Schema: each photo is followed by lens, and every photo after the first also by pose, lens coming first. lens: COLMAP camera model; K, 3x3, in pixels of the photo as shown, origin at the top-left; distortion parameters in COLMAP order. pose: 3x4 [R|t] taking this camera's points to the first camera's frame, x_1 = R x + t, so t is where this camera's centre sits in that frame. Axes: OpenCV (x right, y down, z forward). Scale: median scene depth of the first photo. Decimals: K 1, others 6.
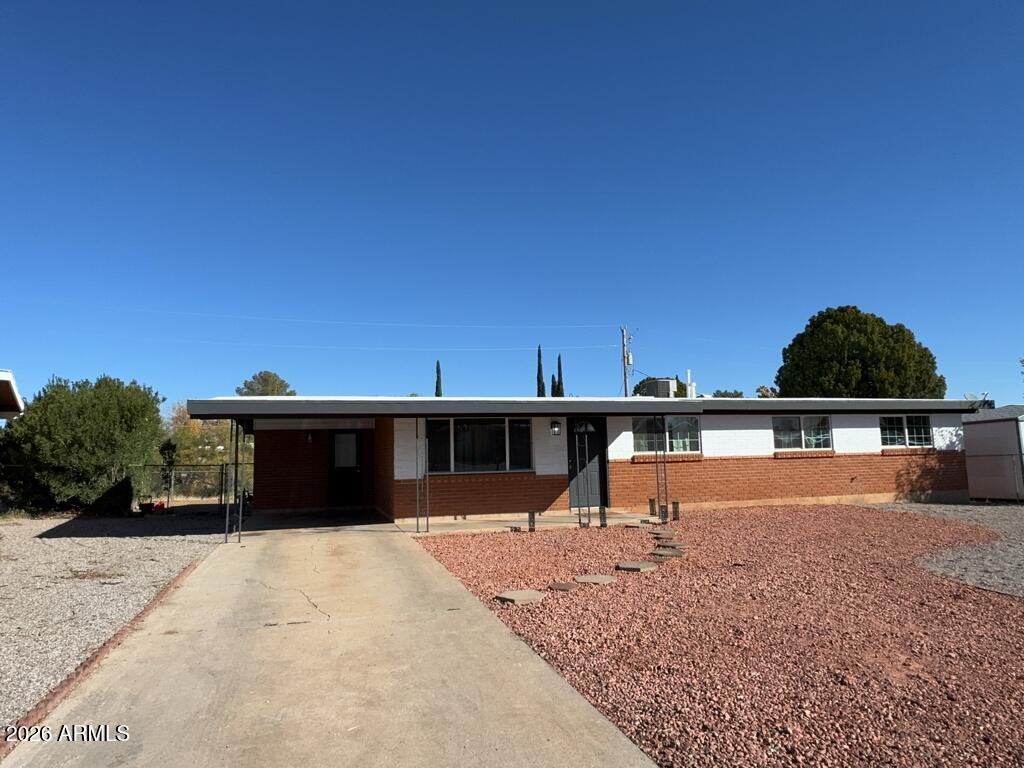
lens RADIAL K [[641.7, 0, 512.0], [0, 641.7, 384.0], [0, 0, 1]] dist [0.000798, -0.001722]
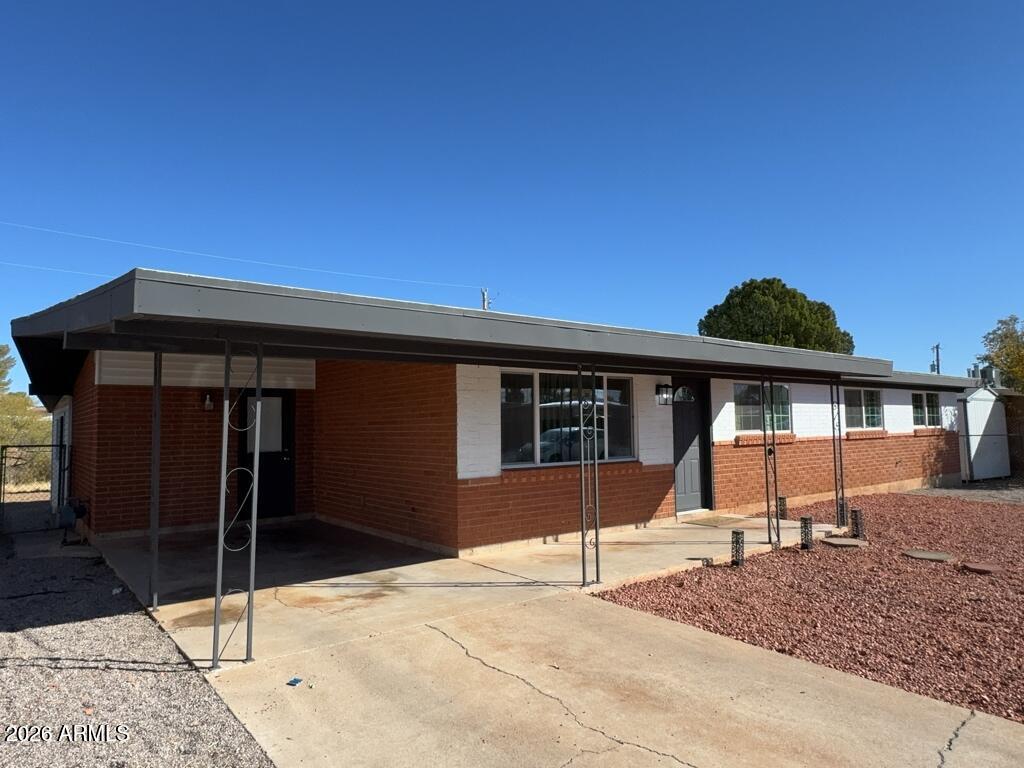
lens RADIAL K [[641.7, 0, 512.0], [0, 641.7, 384.0], [0, 0, 1]] dist [0.000798, -0.001722]
pose [[0.933144, 0.032721, 0.358010, -0.278448], [-0.045702, 0.998567, 0.027855, 0.041549], [-0.356586, -0.042355, 0.933302, 0.389639]]
